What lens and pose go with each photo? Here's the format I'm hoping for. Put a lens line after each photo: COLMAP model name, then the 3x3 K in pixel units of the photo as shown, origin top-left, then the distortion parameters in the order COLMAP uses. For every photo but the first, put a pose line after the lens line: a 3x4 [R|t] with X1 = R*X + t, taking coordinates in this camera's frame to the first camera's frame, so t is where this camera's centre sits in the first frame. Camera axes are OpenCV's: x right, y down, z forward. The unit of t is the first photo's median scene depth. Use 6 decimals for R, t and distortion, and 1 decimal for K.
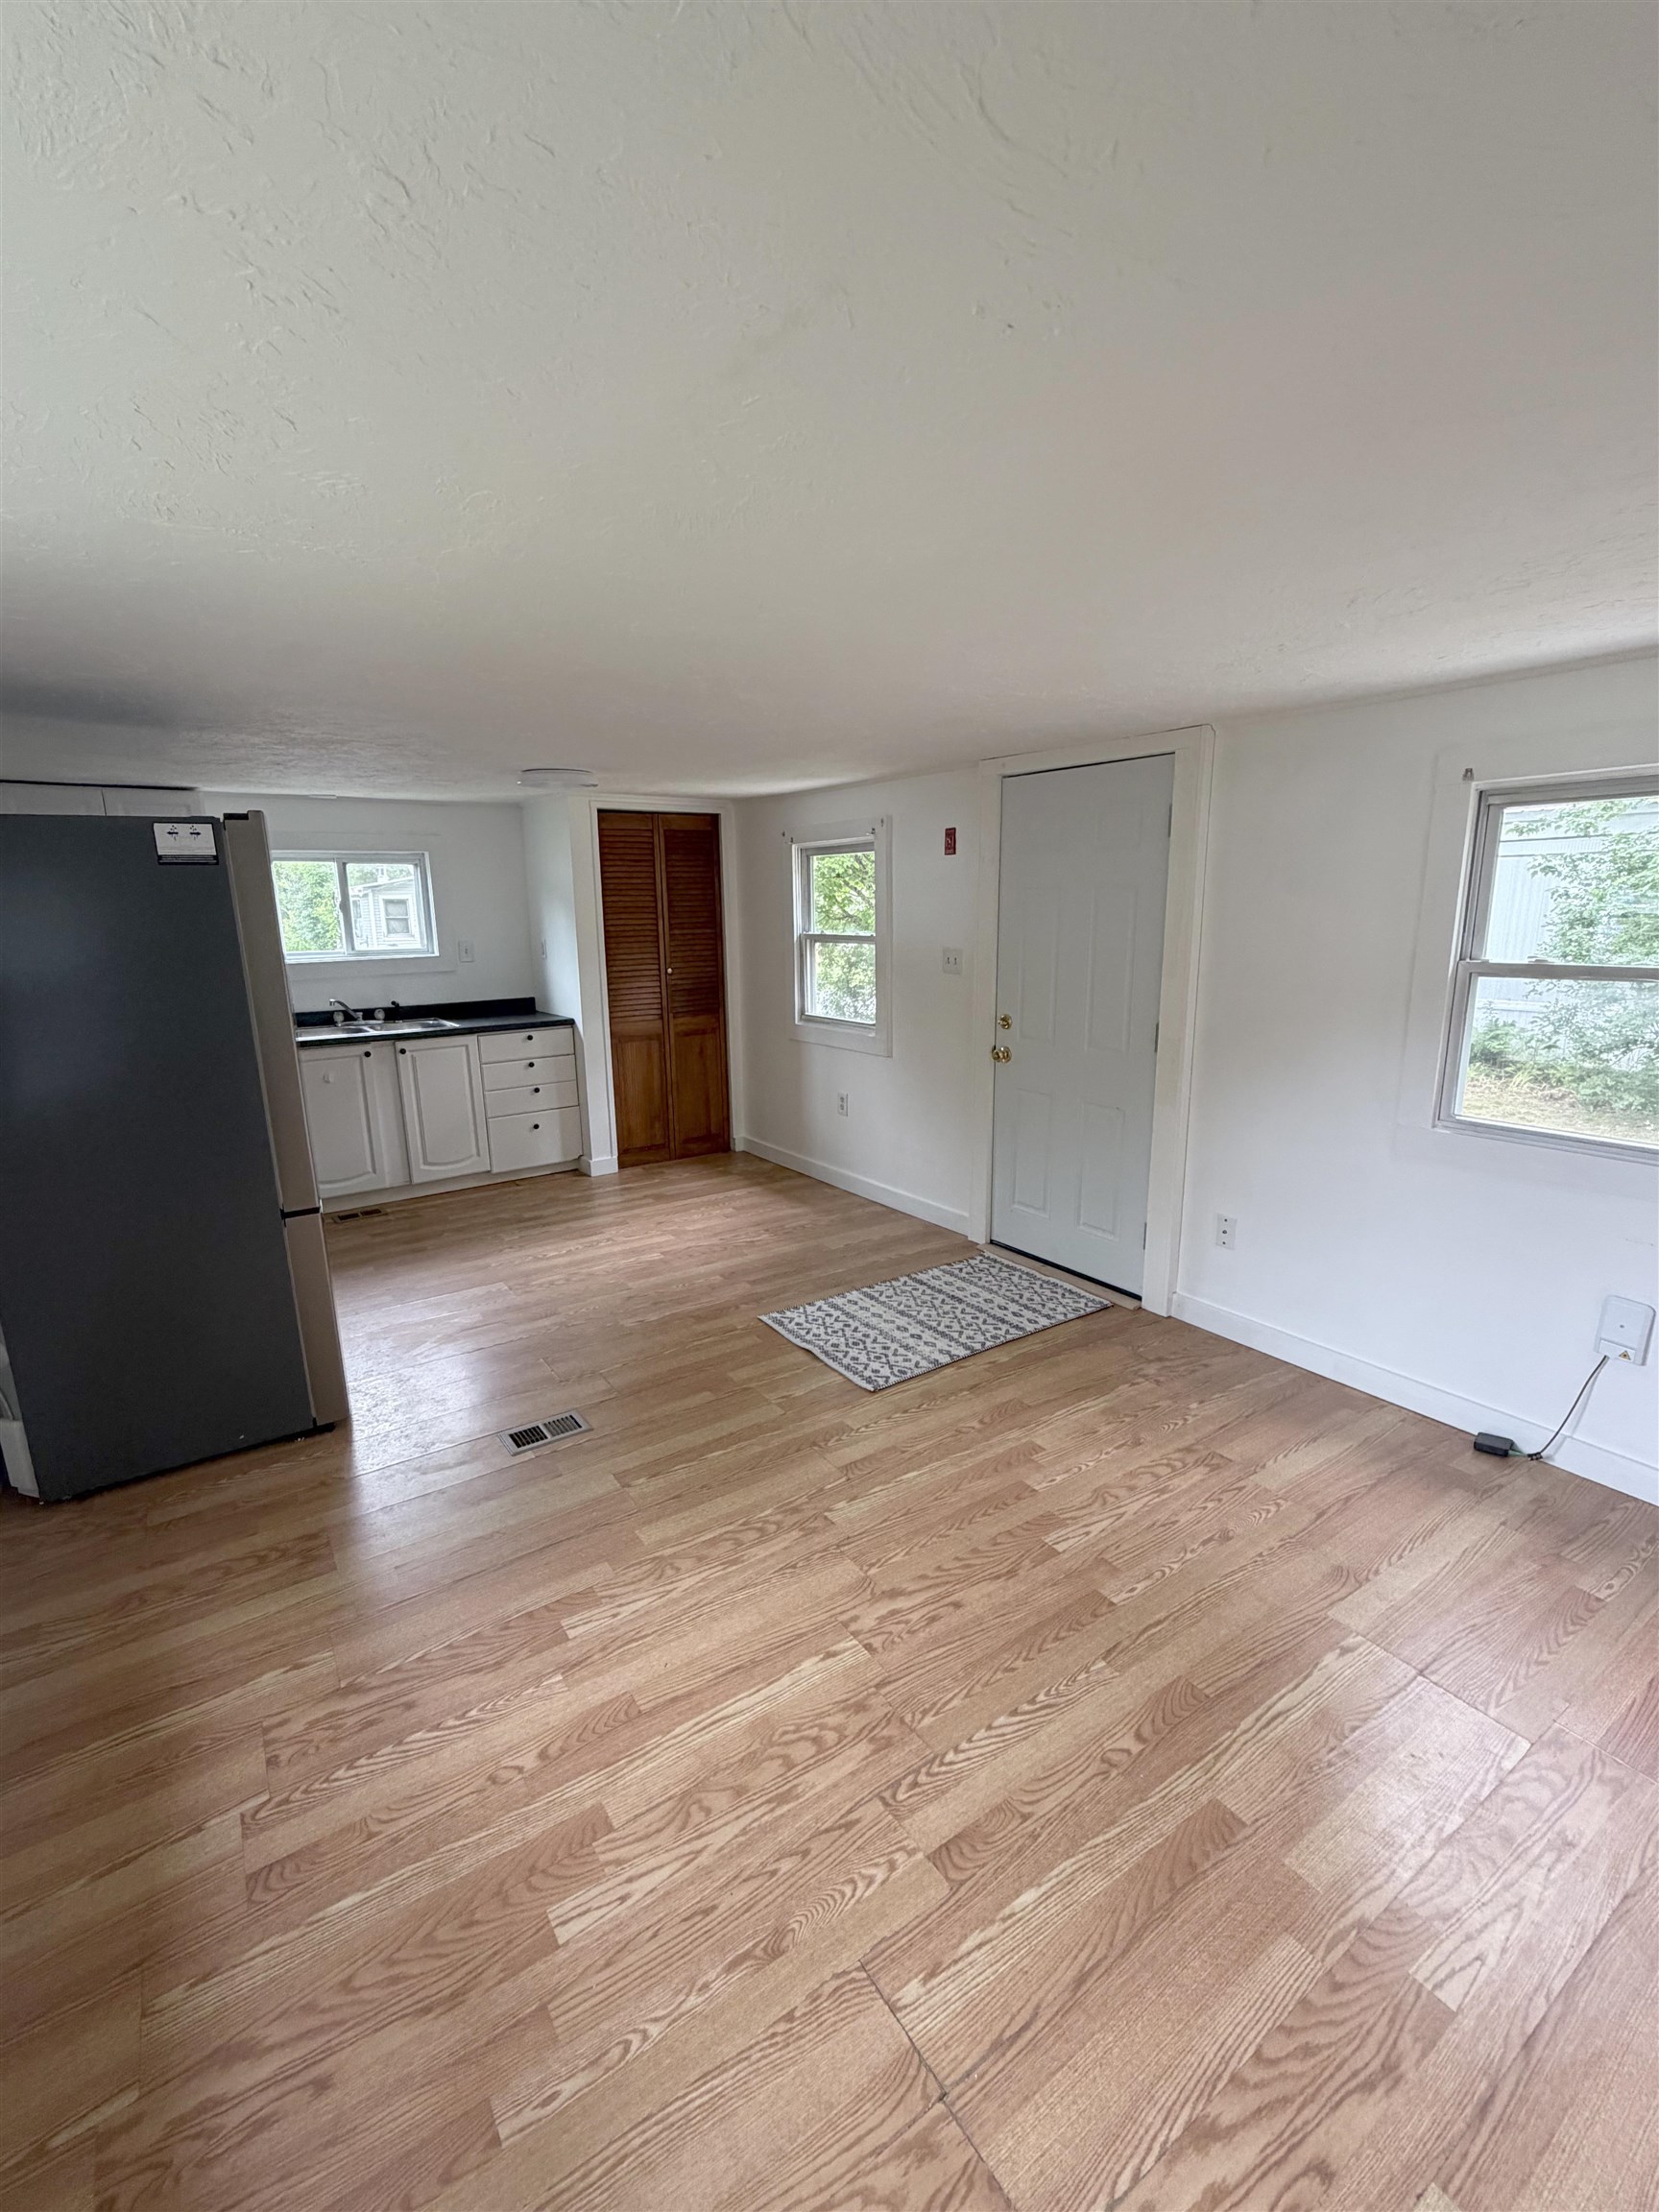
lens RADIAL K [[964.1, 0, 824.4], [0, 964.1, 1112.2], [0, 0, 1]] dist [-0.001886, -0.000226]
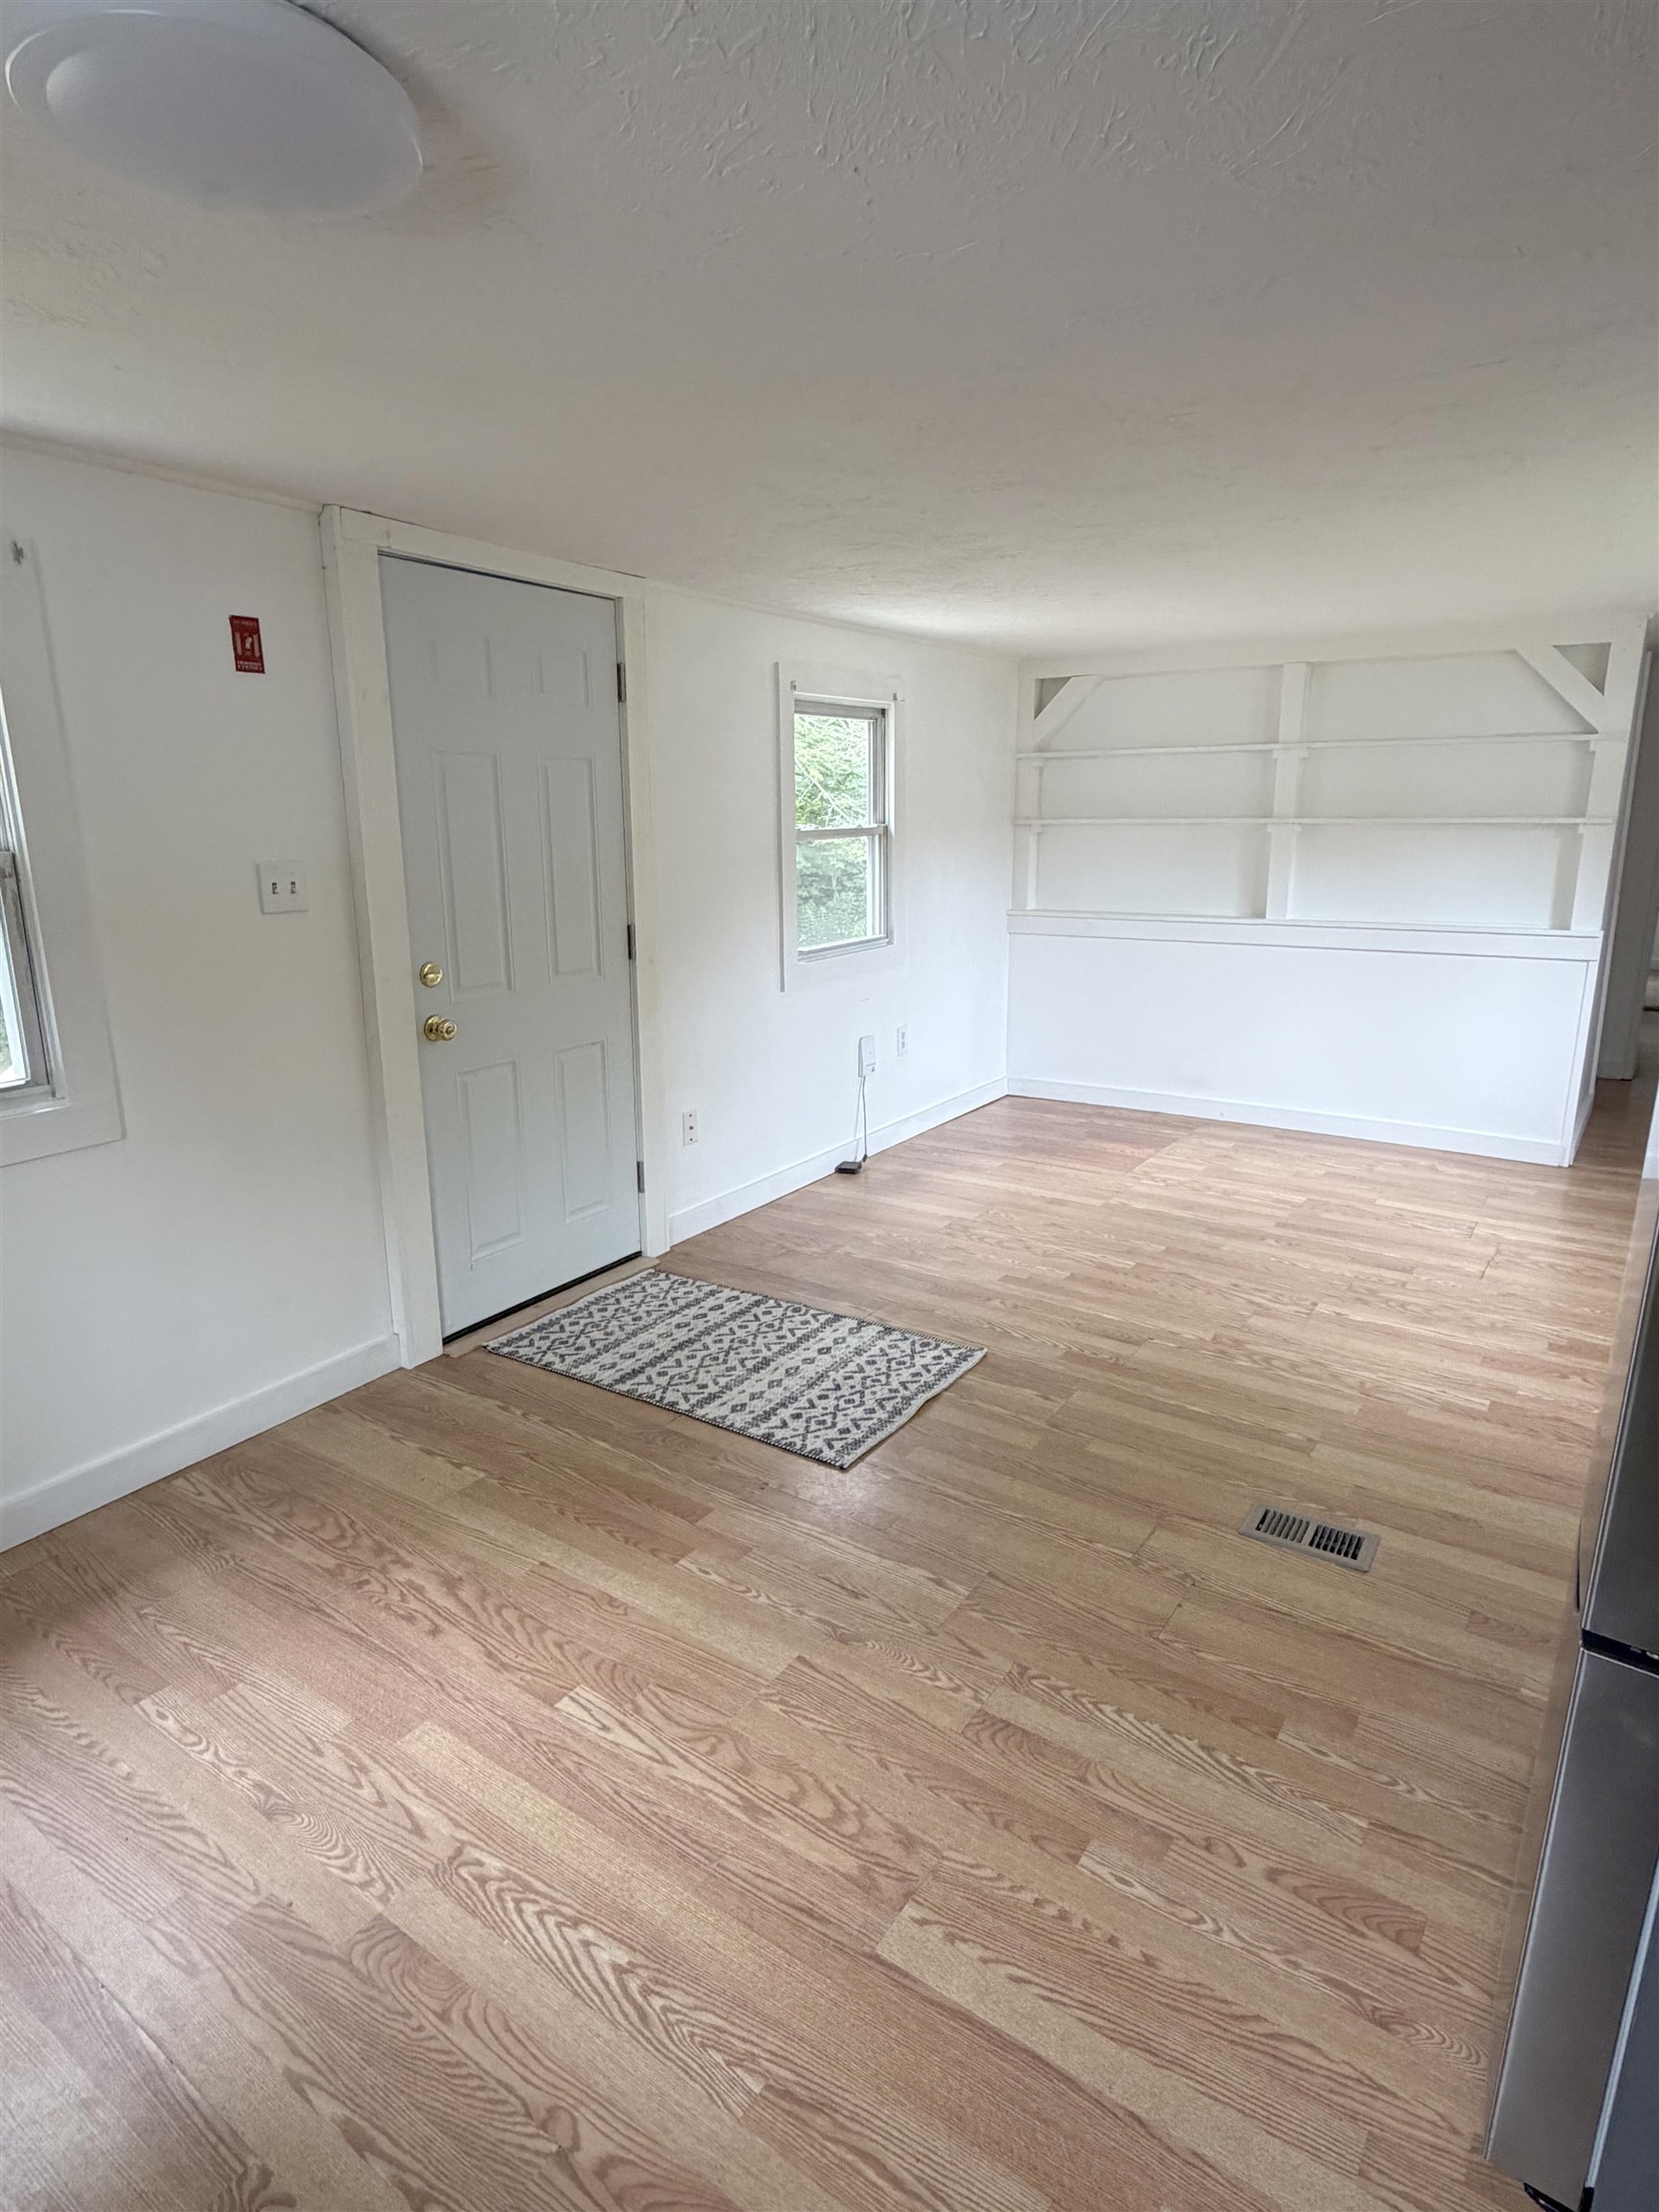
lens RADIAL K [[1227.5, 0, 829.5], [0, 1227.5, 1106.0], [0, 0, 1]] dist [-0.000462, -0.000759]
pose [[-0.366733, -0.211350, 0.906001, -0.636710], [0.206595, 0.931036, 0.300817, -0.202686], [-0.907097, 0.297495, -0.297778, 1.056773]]
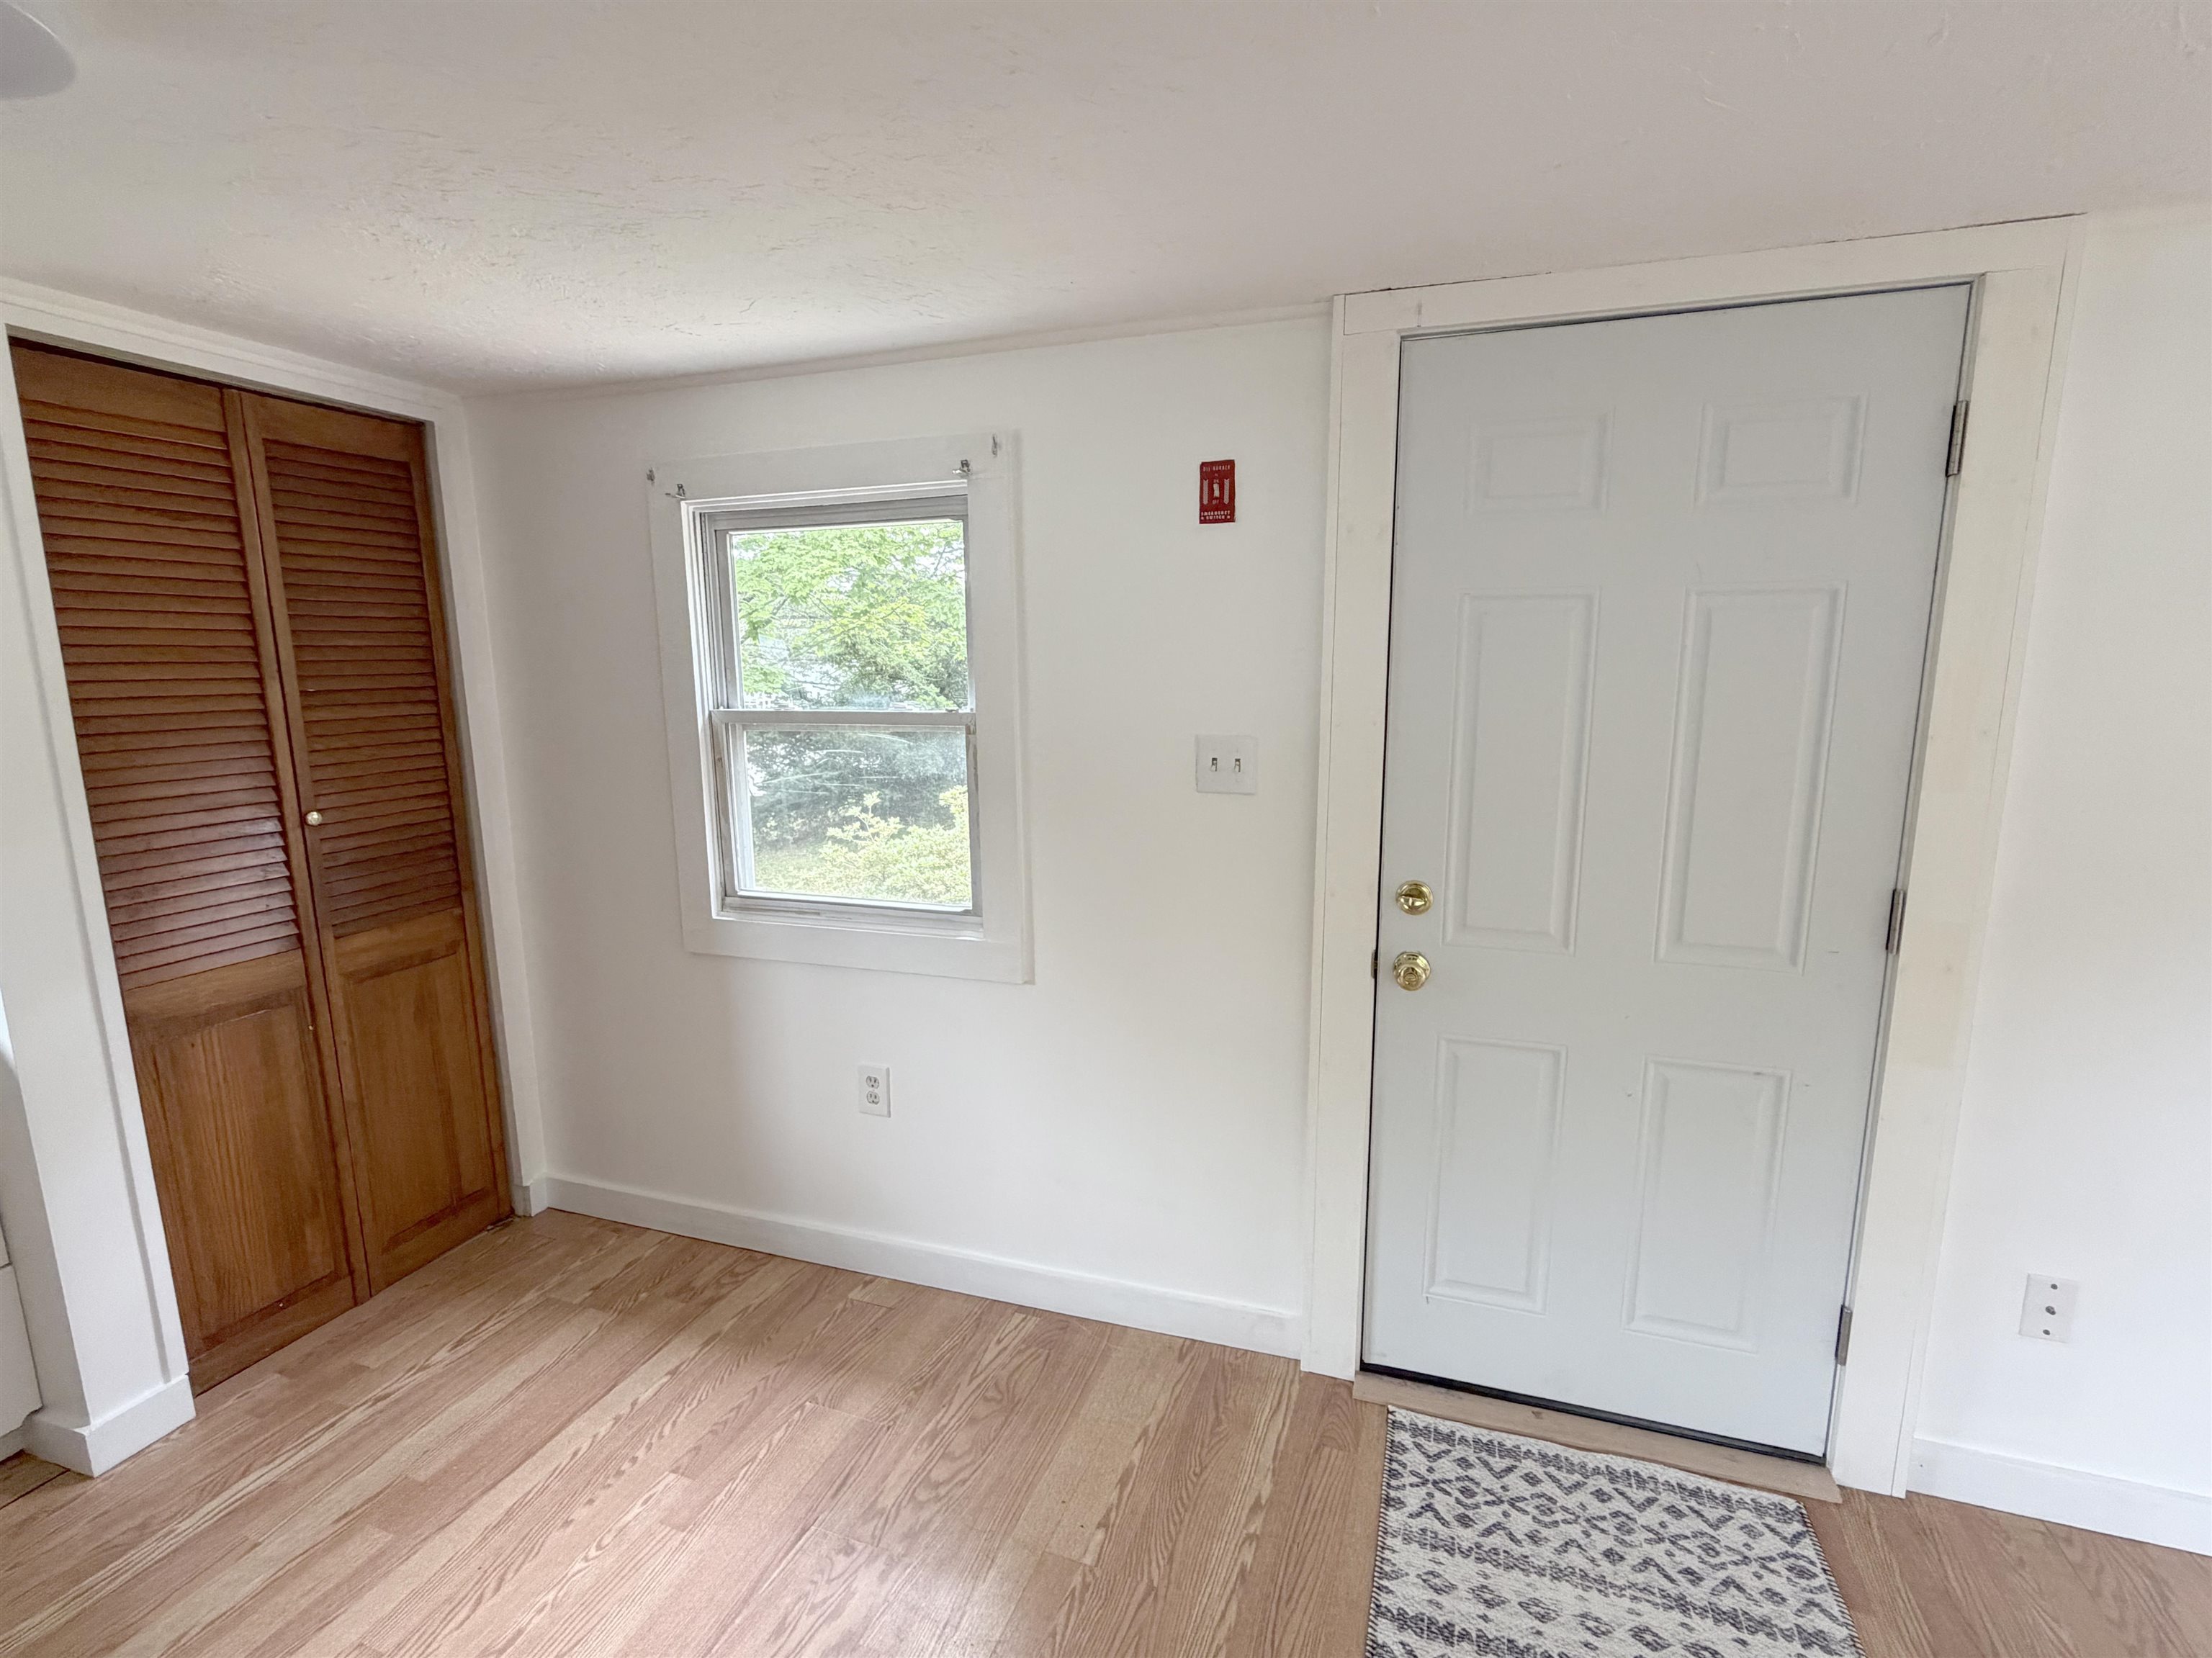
lens RADIAL K [[1021.5, 0, 1106.0], [0, 1021.5, 829.0], [0, 0, 1]] dist [-0.000414, -0.000411]
pose [[0.812518, -0.091054, 0.575780, -0.200474], [0.125268, 0.991923, -0.019910, -0.137282], [-0.569317, 0.088304, 0.817362, 0.712835]]
